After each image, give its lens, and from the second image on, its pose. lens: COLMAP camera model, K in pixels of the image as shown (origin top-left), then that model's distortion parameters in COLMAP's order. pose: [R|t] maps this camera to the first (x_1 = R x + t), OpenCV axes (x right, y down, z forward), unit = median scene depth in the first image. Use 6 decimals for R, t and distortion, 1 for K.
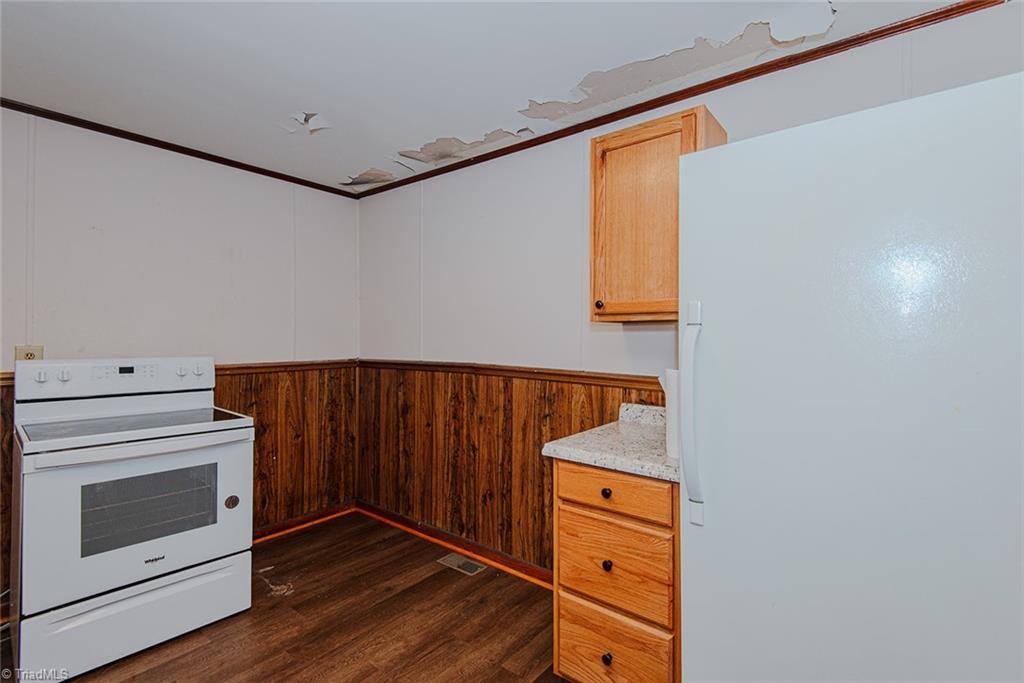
lens RADIAL K [[464.2, 0, 513.1], [0, 464.2, 335.5], [0, 0, 1]] dist [0.018666, -0.012627]
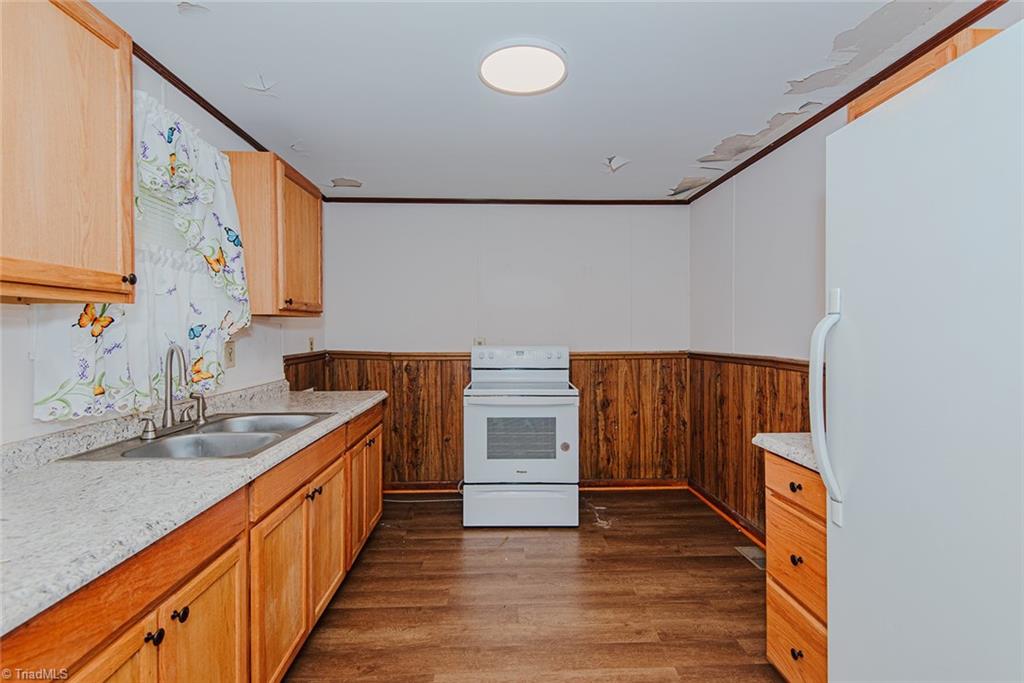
lens RADIAL K [[464.2, 0, 506.9], [0, 464.2, 334.1], [0, 0, 1]] dist [0.018666, -0.012627]
pose [[0.656786, -0.003277, -0.754070, 0.286969], [0.009880, 0.999942, 0.004259, 0.002761], [0.754012, -0.010247, 0.656781, -0.053680]]
